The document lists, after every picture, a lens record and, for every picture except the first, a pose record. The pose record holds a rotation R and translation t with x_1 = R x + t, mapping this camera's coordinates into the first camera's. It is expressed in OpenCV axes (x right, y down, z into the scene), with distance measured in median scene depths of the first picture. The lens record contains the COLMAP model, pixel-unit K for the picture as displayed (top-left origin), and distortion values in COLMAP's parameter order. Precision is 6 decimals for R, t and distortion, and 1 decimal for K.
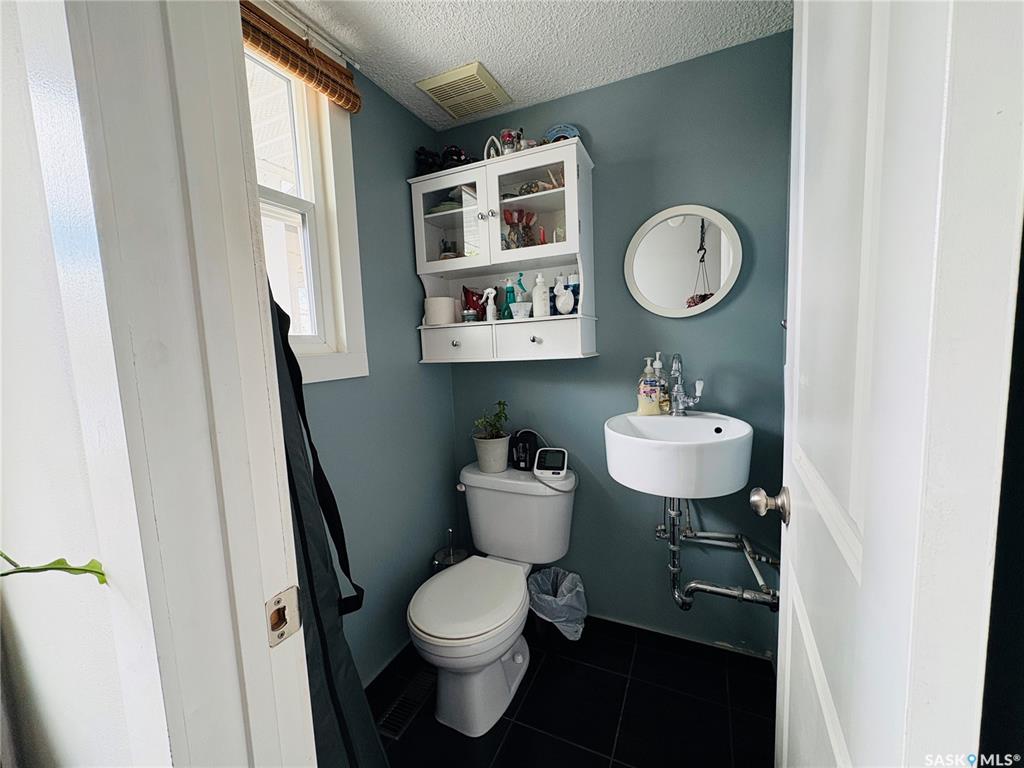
lens RADIAL K [[409.7, 0, 514.0], [0, 409.7, 385.2], [0, 0, 1]] dist [0.002169, 0.000083]
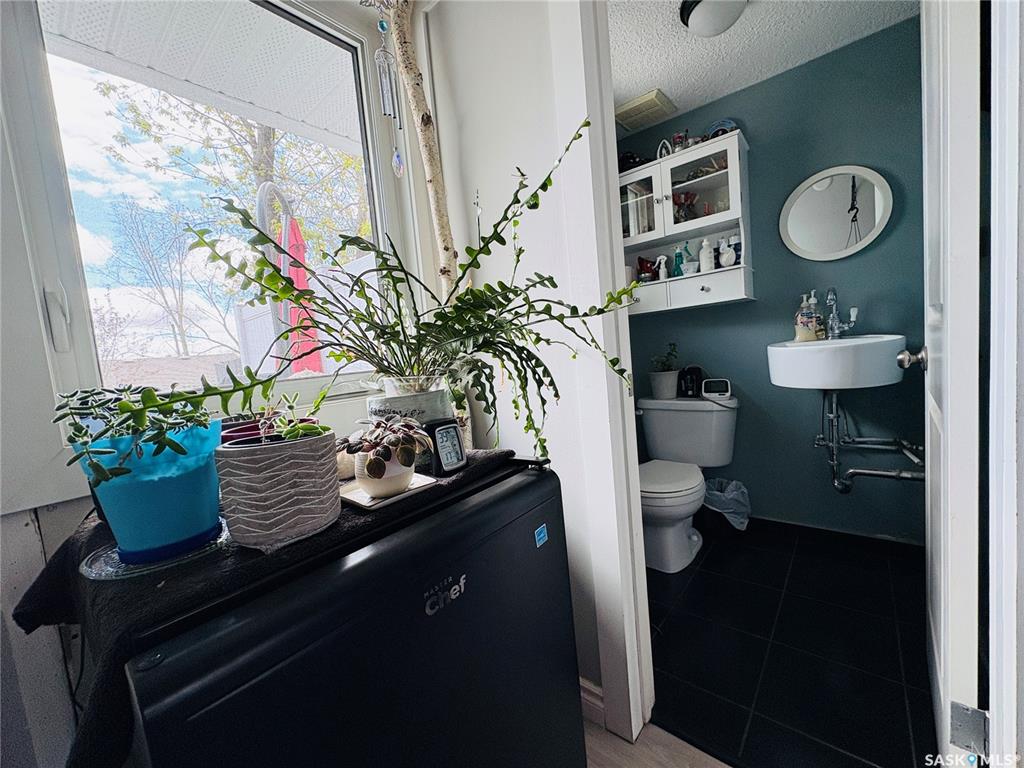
lens RADIAL K [[409.7, 0, 511.9], [0, 409.7, 383.8], [0, 0, 1]] dist [0.002169, 0.000083]
pose [[0.962874, -0.024865, -0.268802, -0.190959], [0.023861, 0.999691, -0.007003, 0.183634], [0.268893, 0.000329, 0.963170, -0.420079]]
